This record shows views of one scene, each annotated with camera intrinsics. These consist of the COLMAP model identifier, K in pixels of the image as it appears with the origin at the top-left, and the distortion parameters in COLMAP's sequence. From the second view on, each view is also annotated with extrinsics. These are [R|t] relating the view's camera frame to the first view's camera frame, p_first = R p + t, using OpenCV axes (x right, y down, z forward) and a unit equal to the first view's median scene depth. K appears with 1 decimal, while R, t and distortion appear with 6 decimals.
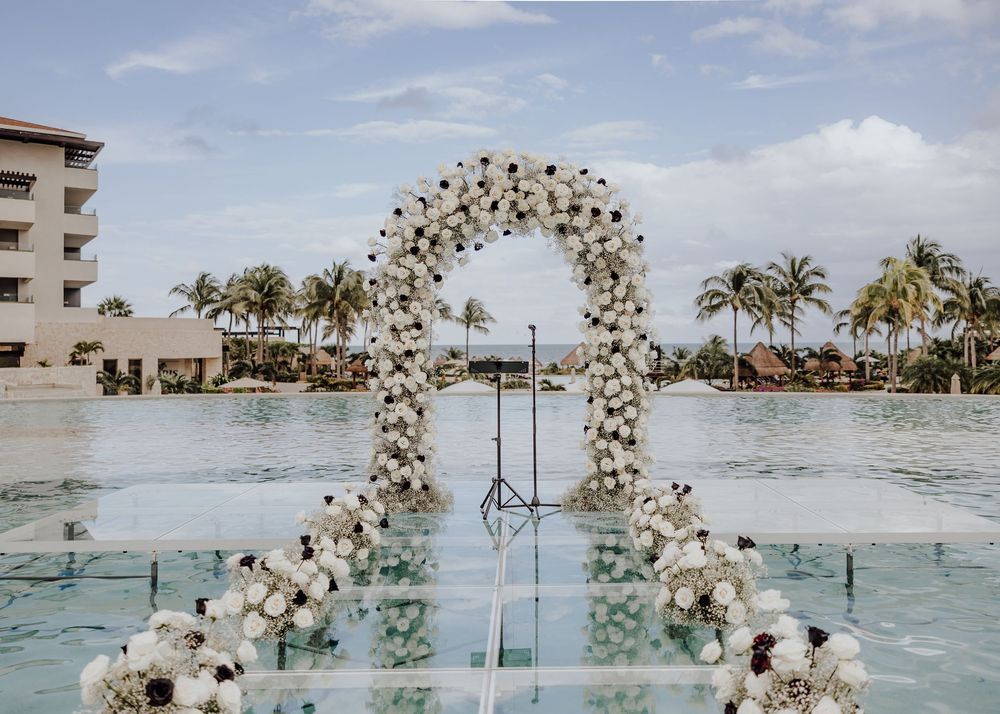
lens RADIAL K [[742.8, 0, 511.1], [0, 742.8, 330.0], [0, 0, 1]] dist [-0.009480, 0.001177]
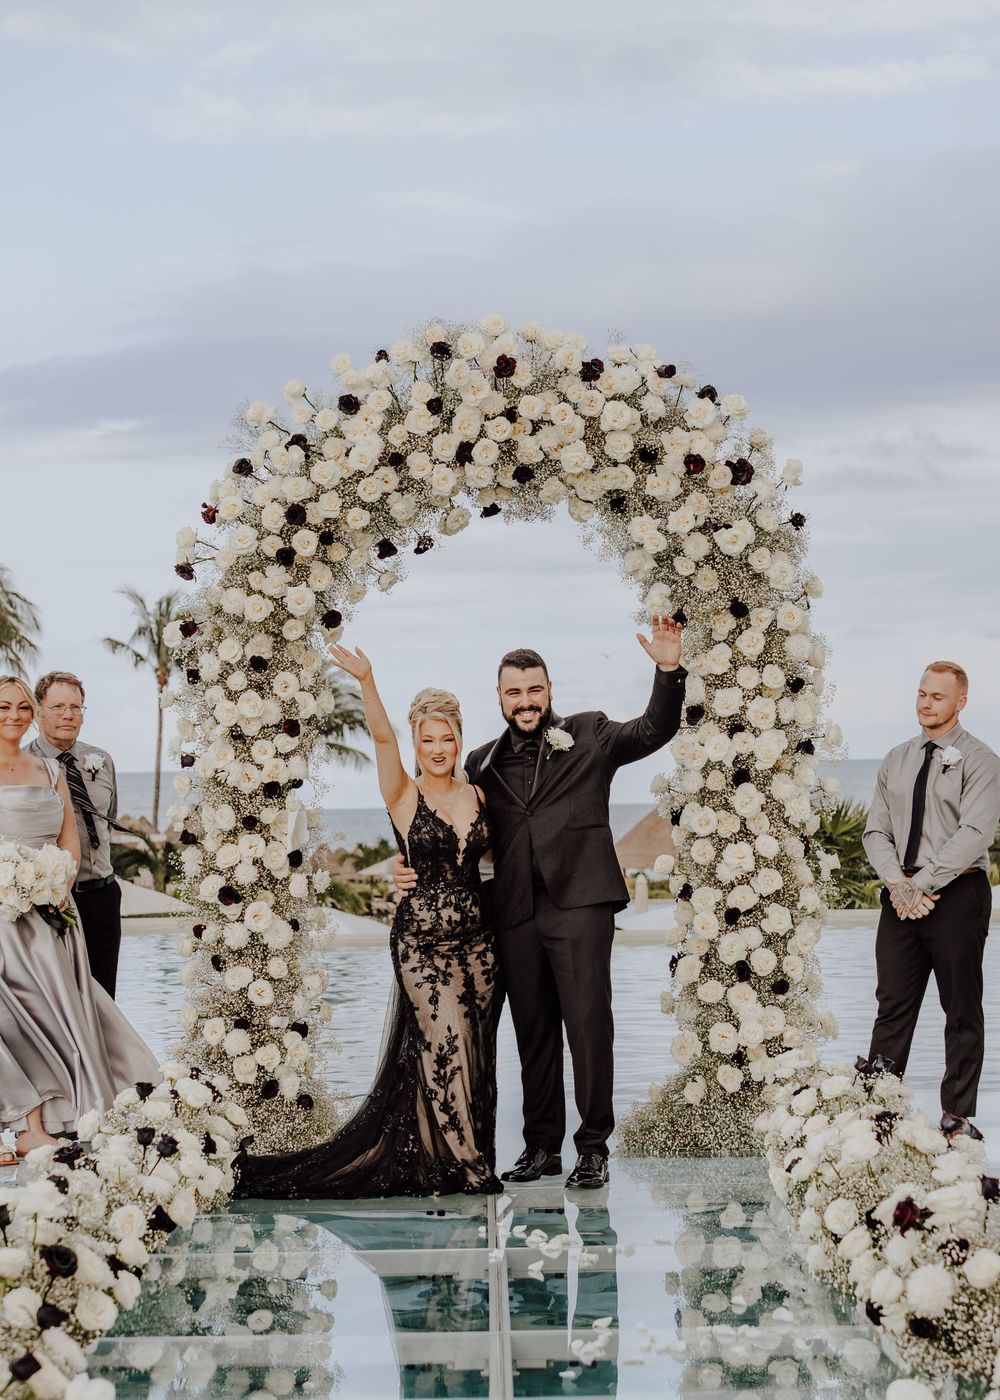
lens RADIAL K [[2801.3, 0, 434.6], [0, 2801.3, 788.3], [0, 0, 1]] dist [-0.022252, 0.000000]
pose [[0.999940, -0.009962, 0.004568, -0.048063], [0.009807, 0.999415, 0.032768, -0.022301], [-0.004892, -0.032722, 0.999453, -0.649705]]
